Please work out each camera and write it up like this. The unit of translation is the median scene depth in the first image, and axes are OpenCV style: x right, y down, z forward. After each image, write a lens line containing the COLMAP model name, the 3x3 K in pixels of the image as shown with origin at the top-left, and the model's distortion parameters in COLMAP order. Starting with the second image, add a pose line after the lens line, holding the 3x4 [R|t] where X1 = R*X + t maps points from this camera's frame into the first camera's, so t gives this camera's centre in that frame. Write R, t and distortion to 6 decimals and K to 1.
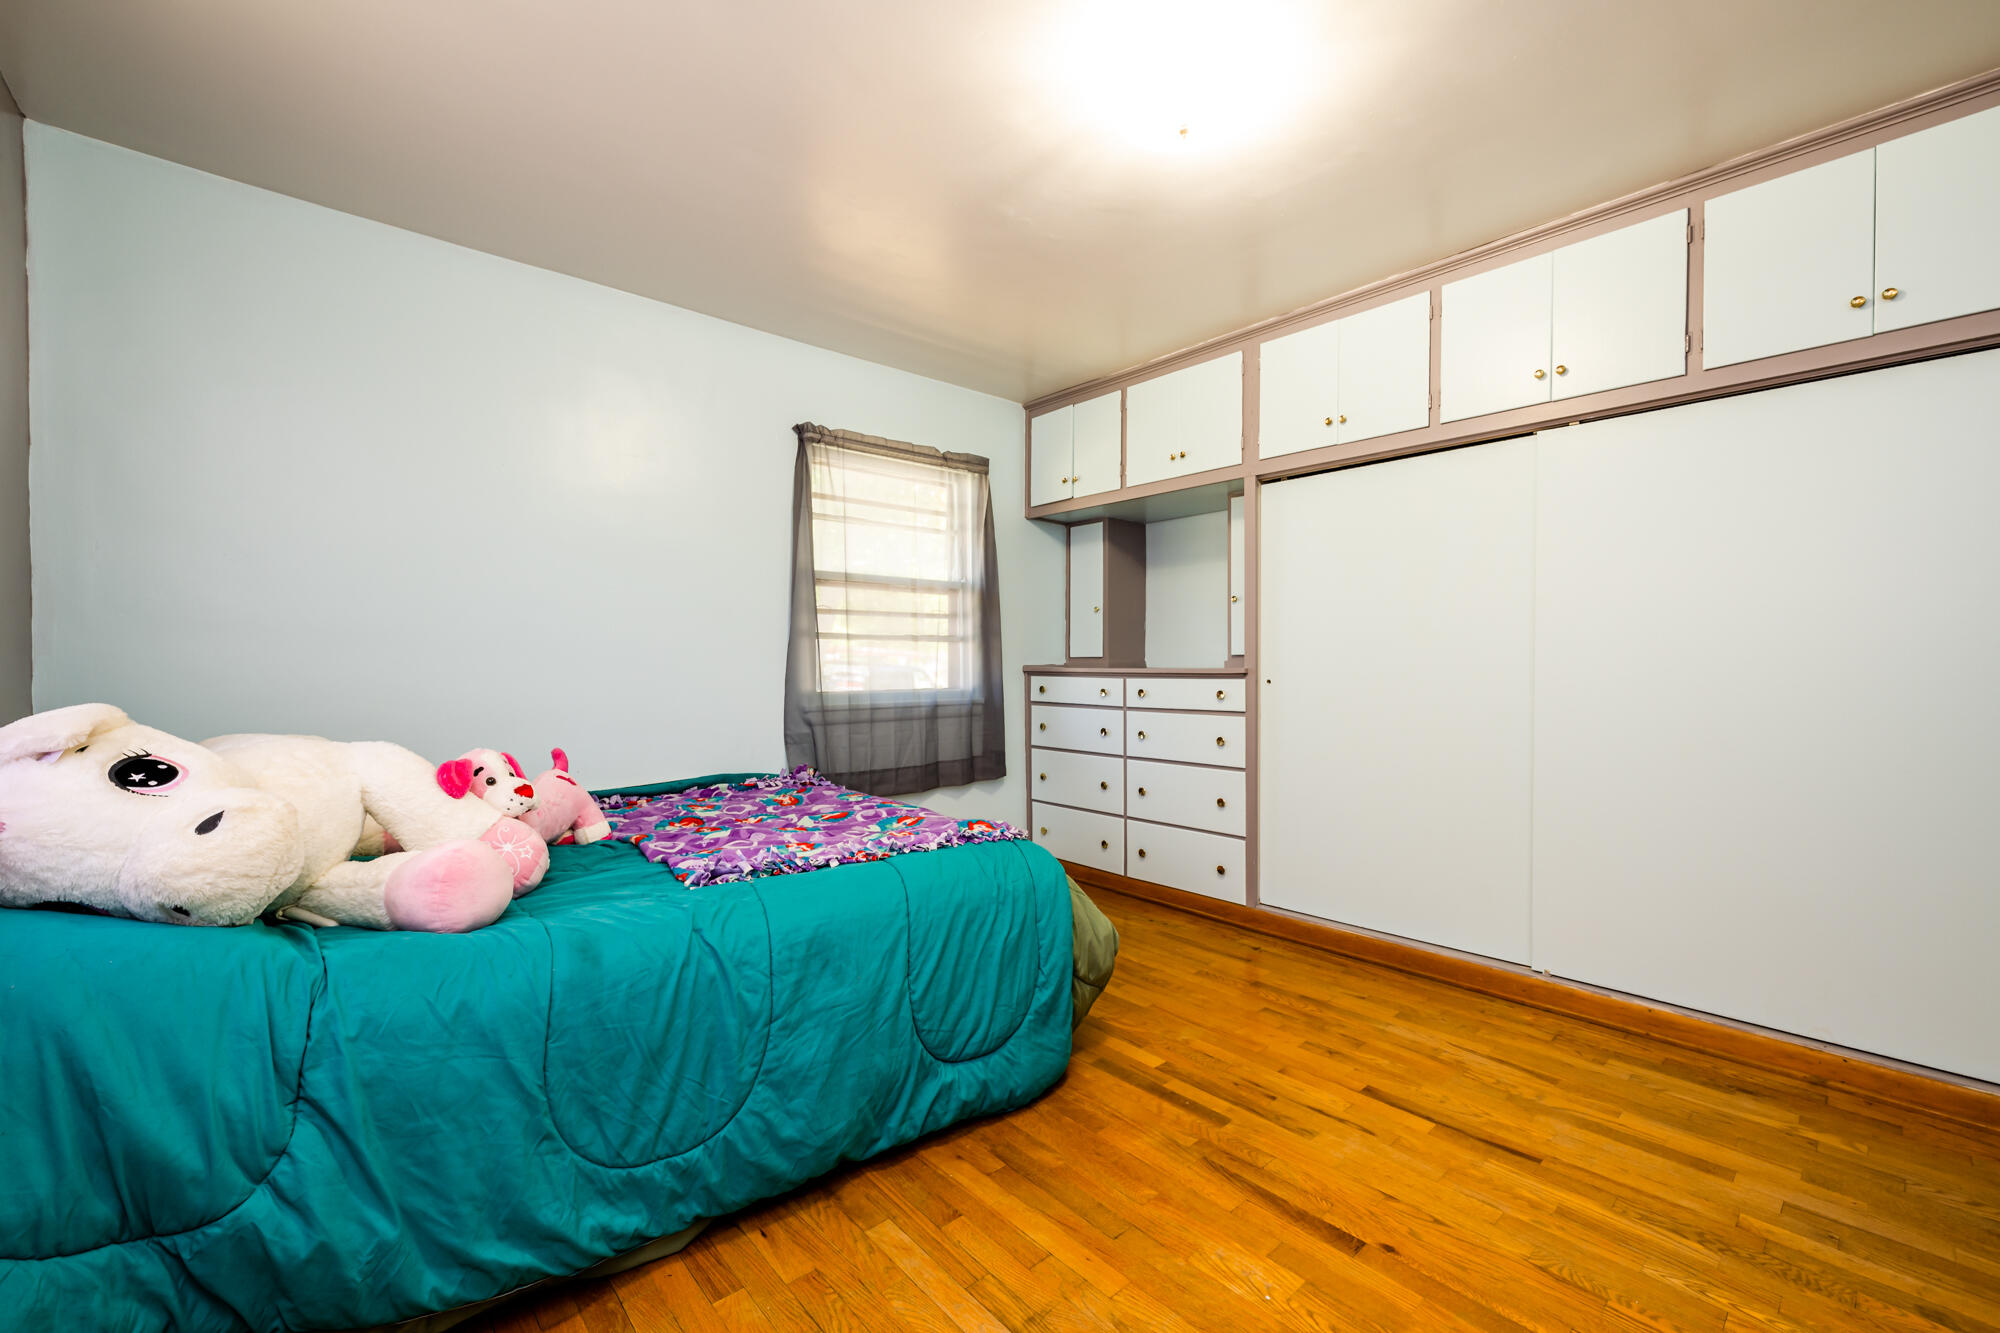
lens RADIAL K [[805.4, 0, 1001.4], [0, 805.4, 674.4], [0, 0, 1]] dist [-0.000933, 0.000075]
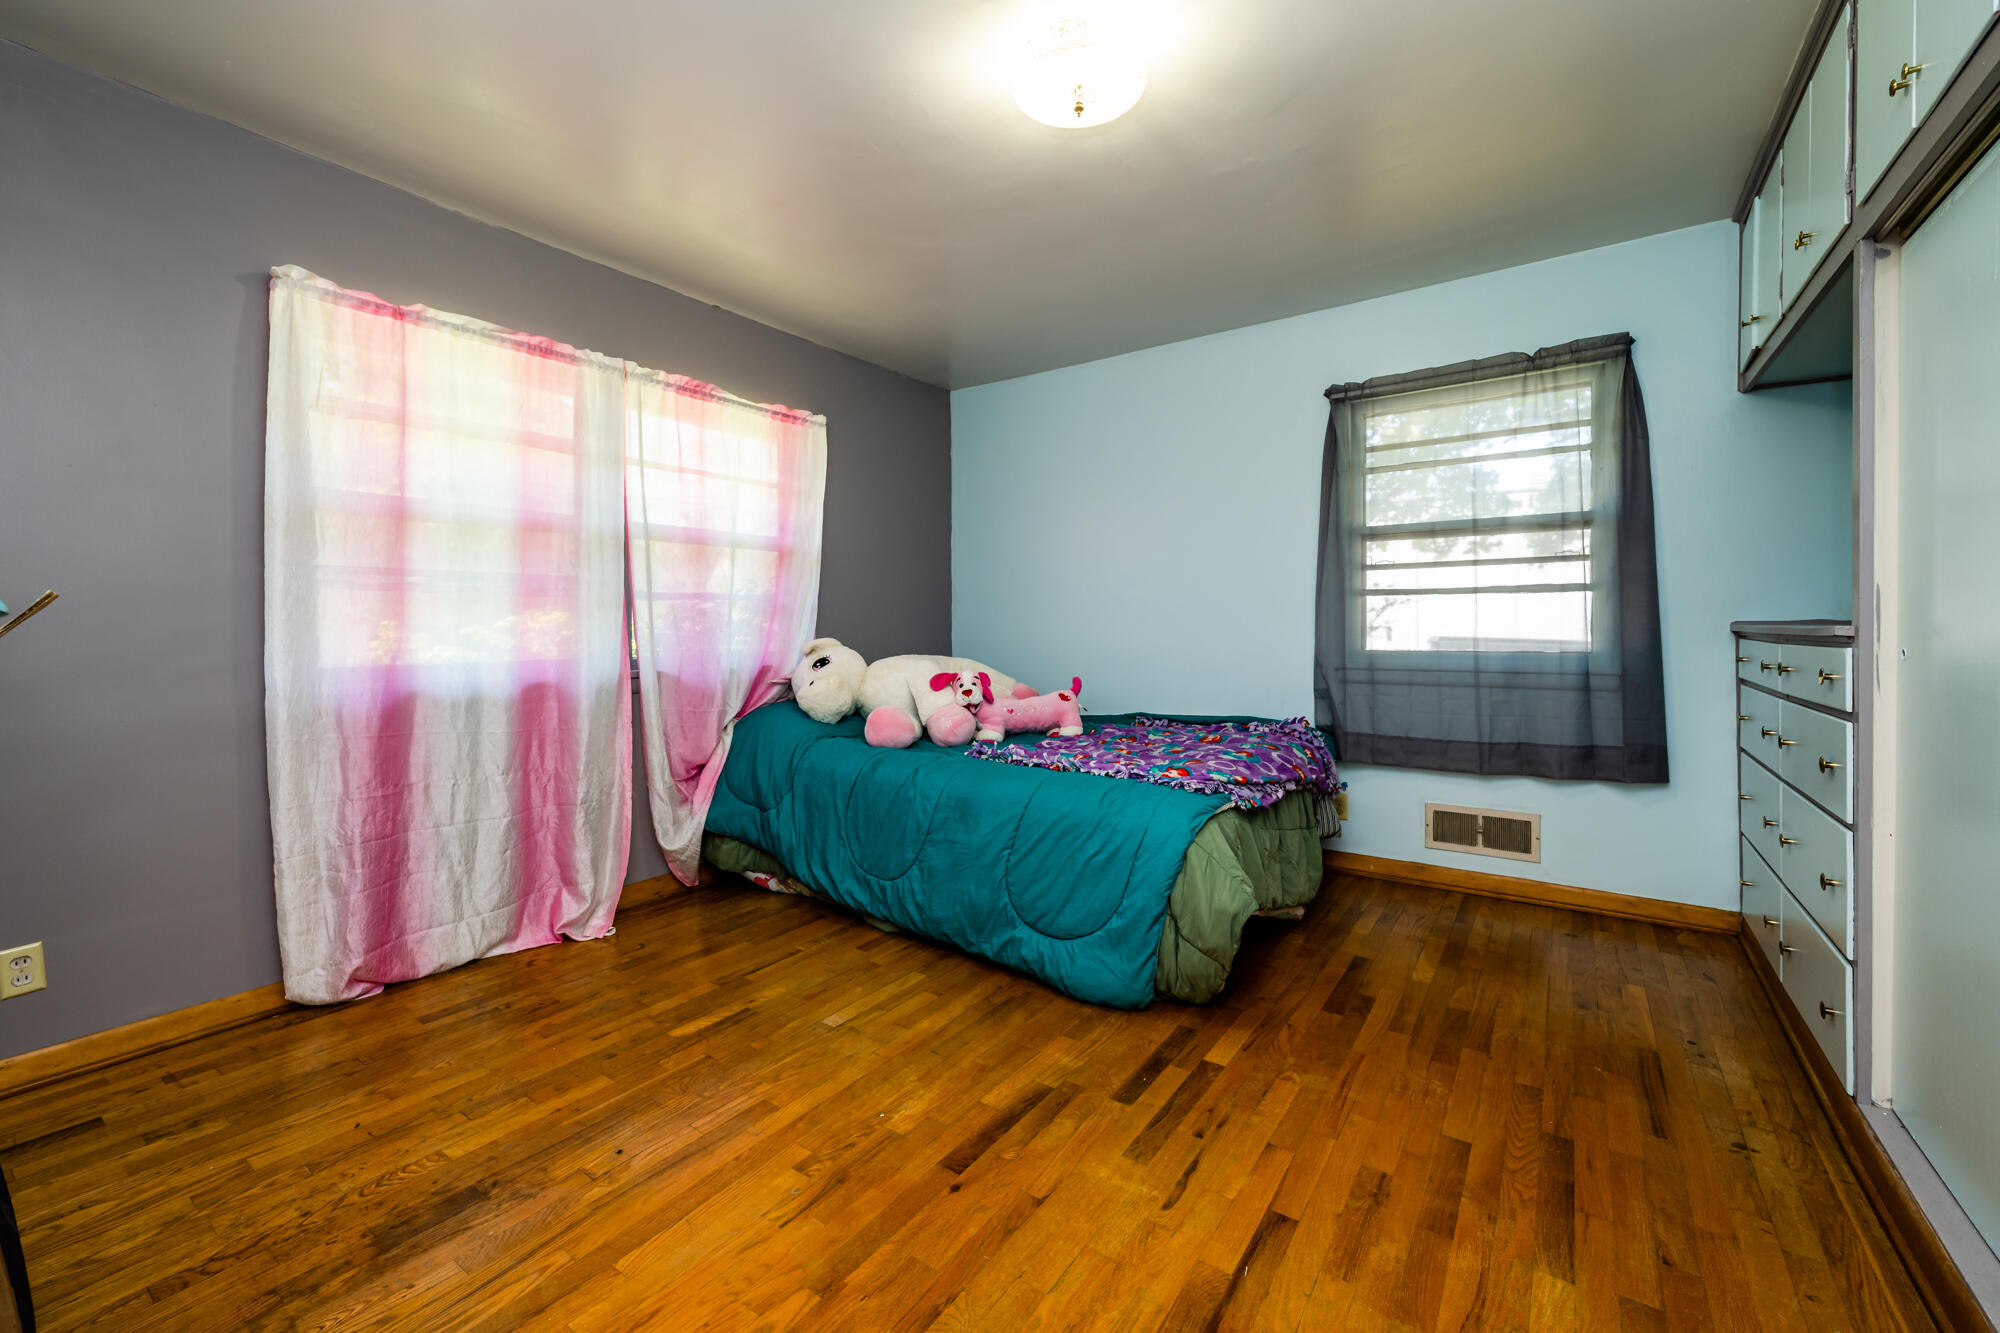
lens RADIAL K [[798.2, 0, 1002.2], [0, 798.2, 632.0], [0, 0, 1]] dist [-0.000835, -0.000003]
pose [[0.238670, 0.009474, -0.971054, 0.964348], [-0.007177, 0.999942, 0.007991, -0.006686], [0.971074, 0.005062, 0.238725, 0.525389]]
